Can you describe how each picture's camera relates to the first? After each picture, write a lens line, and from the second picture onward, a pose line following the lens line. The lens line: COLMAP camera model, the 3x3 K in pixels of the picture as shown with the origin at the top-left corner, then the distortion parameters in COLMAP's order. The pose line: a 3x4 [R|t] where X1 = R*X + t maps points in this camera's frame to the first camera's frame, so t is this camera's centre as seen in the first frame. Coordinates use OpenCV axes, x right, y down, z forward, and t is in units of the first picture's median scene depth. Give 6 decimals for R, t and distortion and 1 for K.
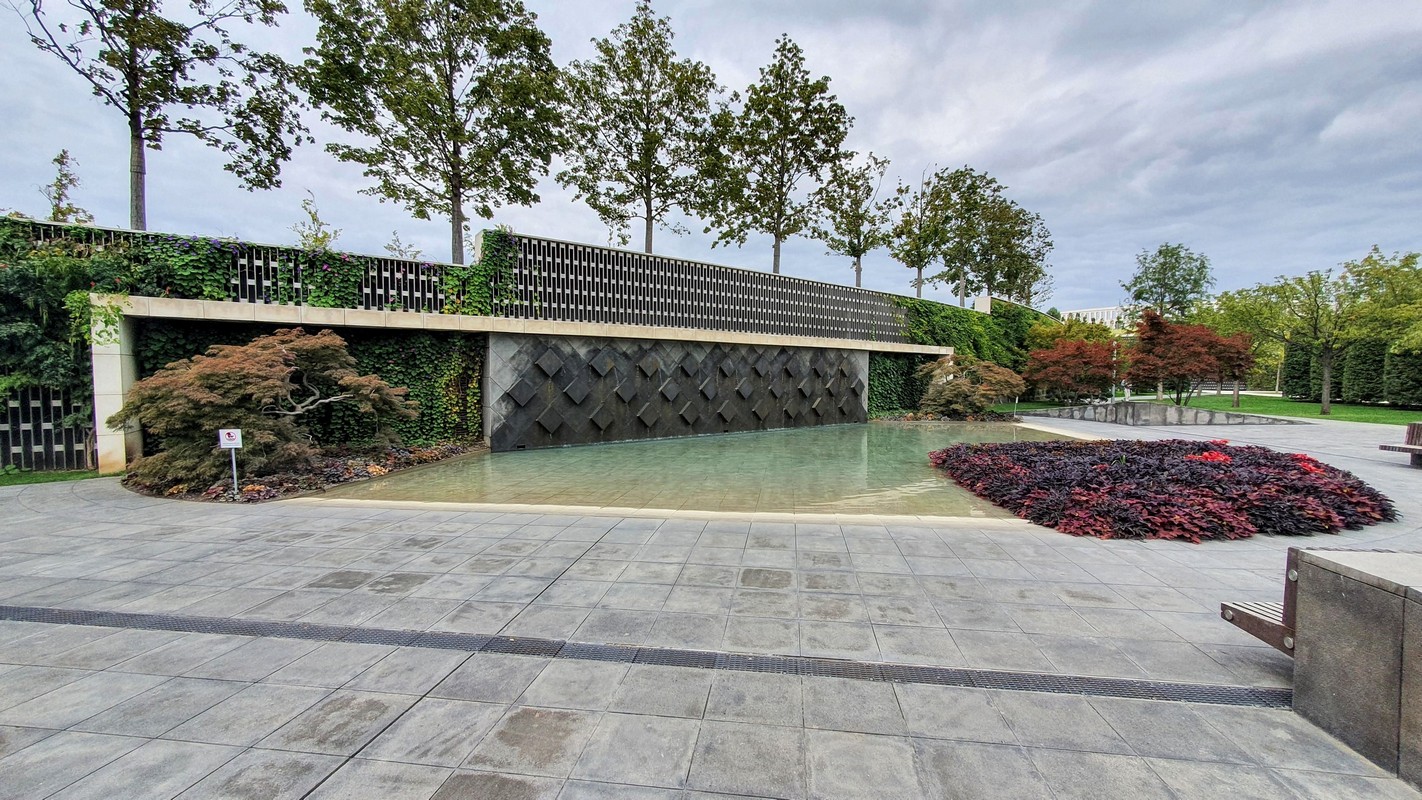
lens RADIAL K [[539.7, 0, 714.1], [0, 539.7, 395.7], [0, 0, 1]] dist [-0.001981, 0.000033]
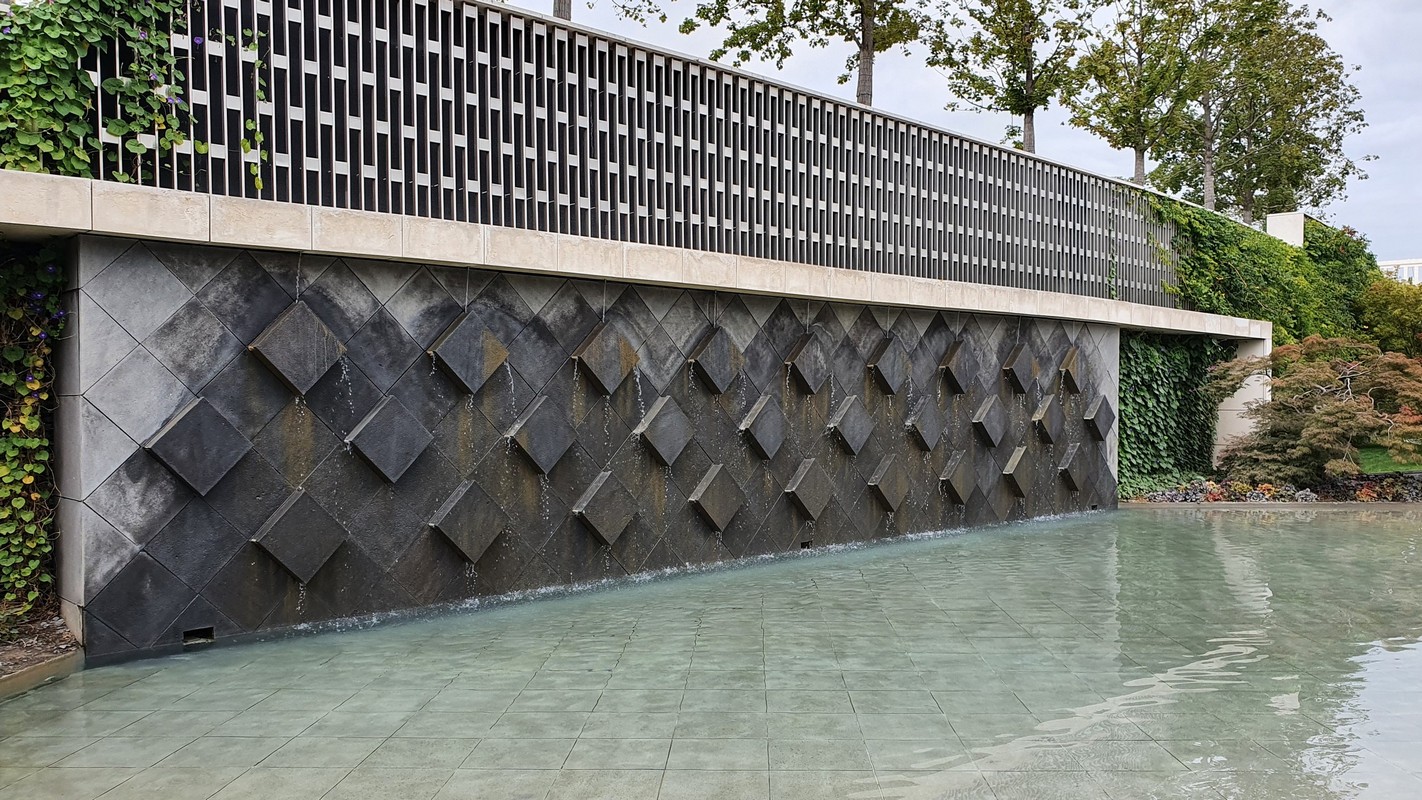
lens RADIAL K [[1045.5, 0, 713.3], [0, 1045.5, 413.7], [0, 0, 1]] dist [0.021984, -0.011962]
pose [[0.995109, -0.003979, 0.098699, -0.119243], [0.005459, 0.999877, -0.014732, -0.012967], [-0.098628, 0.015199, 0.995008, 0.355390]]
